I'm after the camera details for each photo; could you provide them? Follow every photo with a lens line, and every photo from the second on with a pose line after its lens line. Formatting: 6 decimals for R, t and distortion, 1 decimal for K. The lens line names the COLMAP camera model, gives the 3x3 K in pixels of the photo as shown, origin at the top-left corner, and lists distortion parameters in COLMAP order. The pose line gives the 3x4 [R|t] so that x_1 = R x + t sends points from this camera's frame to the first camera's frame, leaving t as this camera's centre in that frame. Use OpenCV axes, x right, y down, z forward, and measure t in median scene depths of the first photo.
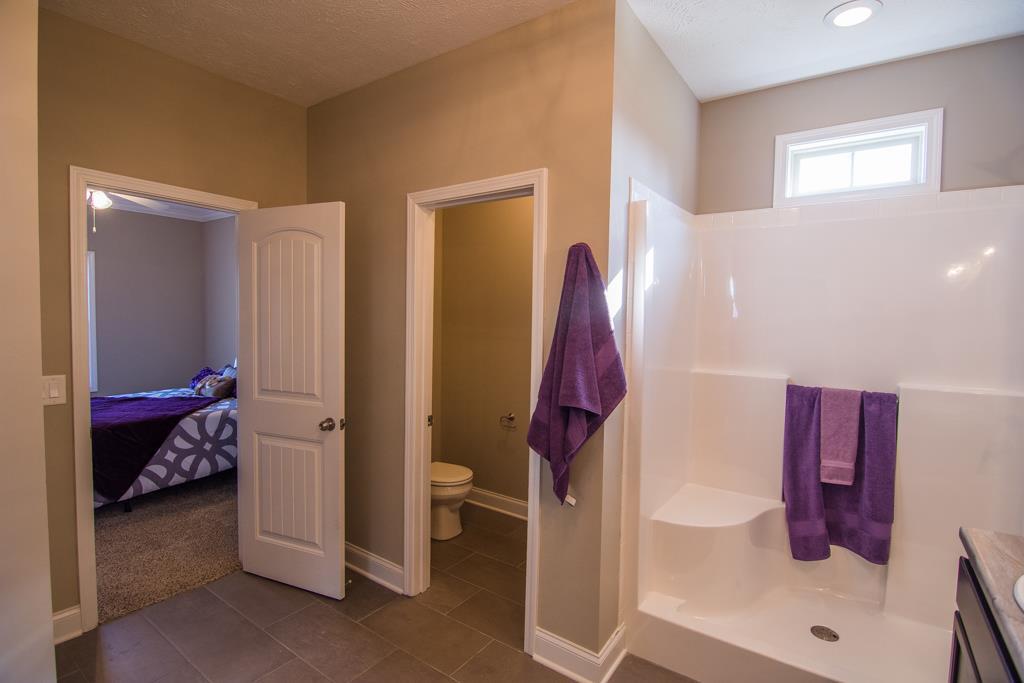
lens RADIAL K [[491.1, 0, 512.0], [0, 491.1, 341.5], [0, 0, 1]] dist [-0.009920, -0.010653]
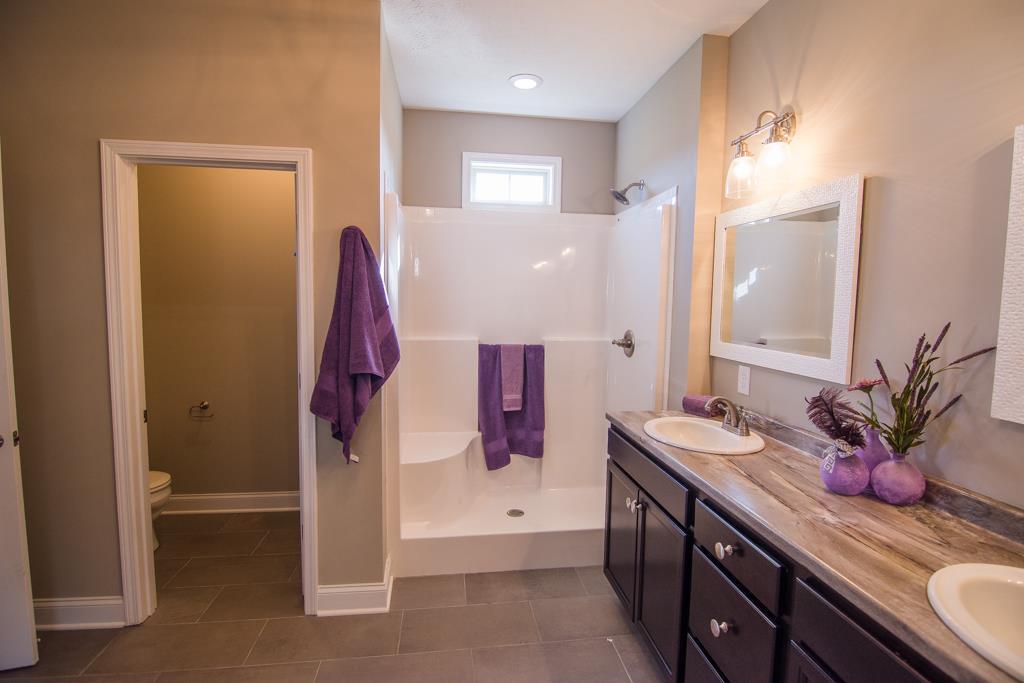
lens RADIAL K [[491.1, 0, 512.0], [0, 491.1, 341.5], [0, 0, 1]] dist [-0.009920, -0.010653]
pose [[0.728208, -0.064638, 0.682301, -0.304848], [0.030868, 0.997626, 0.061565, 0.000931], [-0.684660, -0.023771, 0.728475, -0.044583]]
